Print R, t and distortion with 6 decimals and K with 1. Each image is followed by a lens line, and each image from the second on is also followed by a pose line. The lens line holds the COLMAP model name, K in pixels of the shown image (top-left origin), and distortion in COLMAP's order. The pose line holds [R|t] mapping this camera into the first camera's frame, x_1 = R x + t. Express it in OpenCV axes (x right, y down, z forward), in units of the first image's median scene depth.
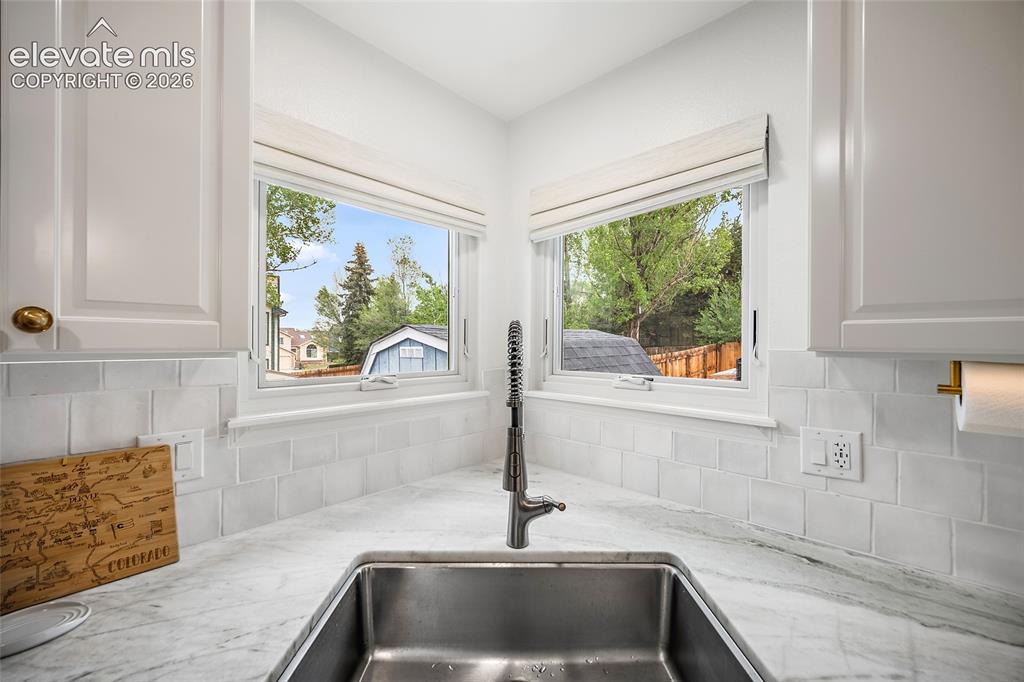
lens RADIAL K [[406.0, 0, 513.0], [0, 406.0, 344.2], [0, 0, 1]] dist [-0.001923, -0.000032]
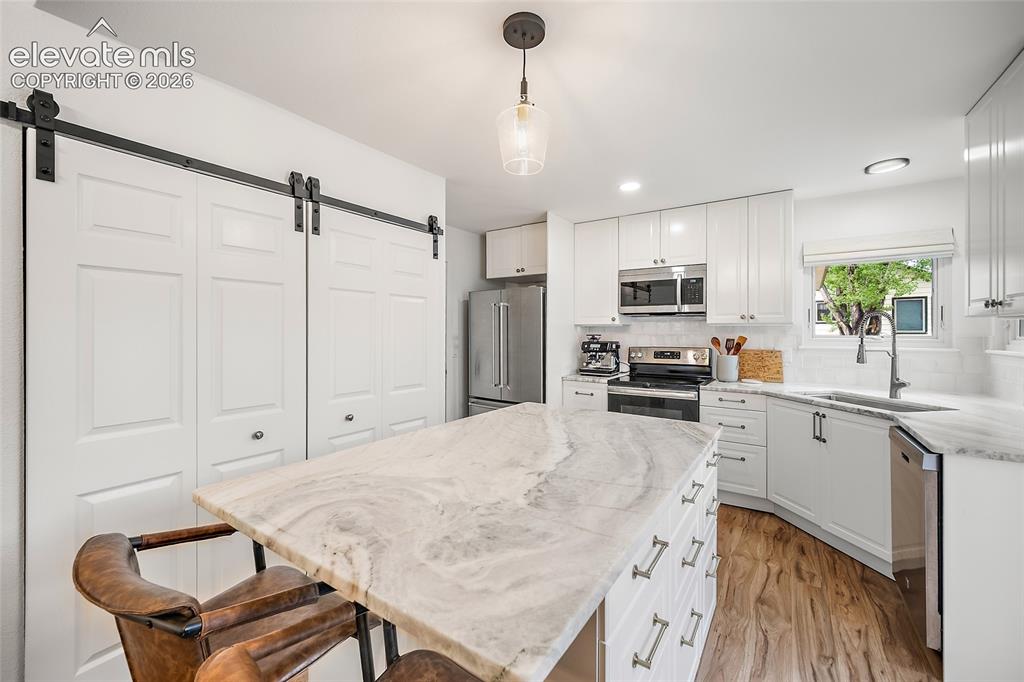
lens RADIAL K [[414.9, 0, 518.1], [0, 414.9, 333.4], [0, 0, 1]] dist [0.000436, 0.000043]
pose [[0.162927, -0.000040, -0.986638, 1.309045], [-0.001826, 0.999998, -0.000342, 0.057363], [0.986636, 0.001858, 0.162927, -1.037660]]
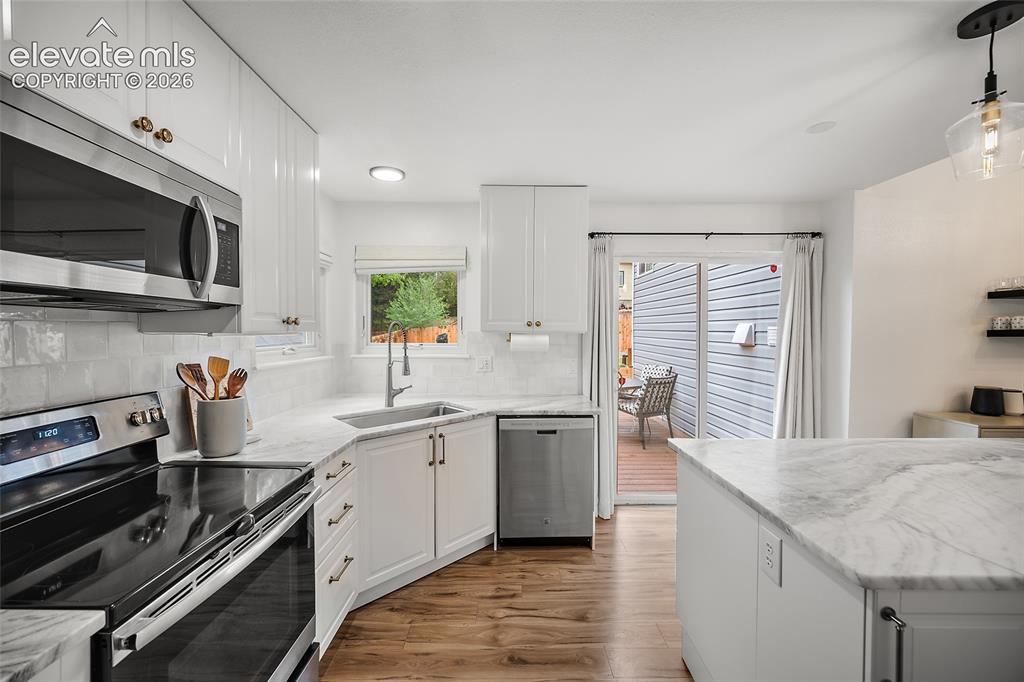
lens RADIAL K [[399.3, 0, 512.0], [0, 399.3, 341.0], [0, 0, 1]] dist [-0.004432, -0.000011]
pose [[0.731799, -0.020854, 0.681202, -0.684588], [0.002273, 0.999601, 0.028160, 0.003606], [-0.681517, -0.019059, 0.731554, -0.826047]]
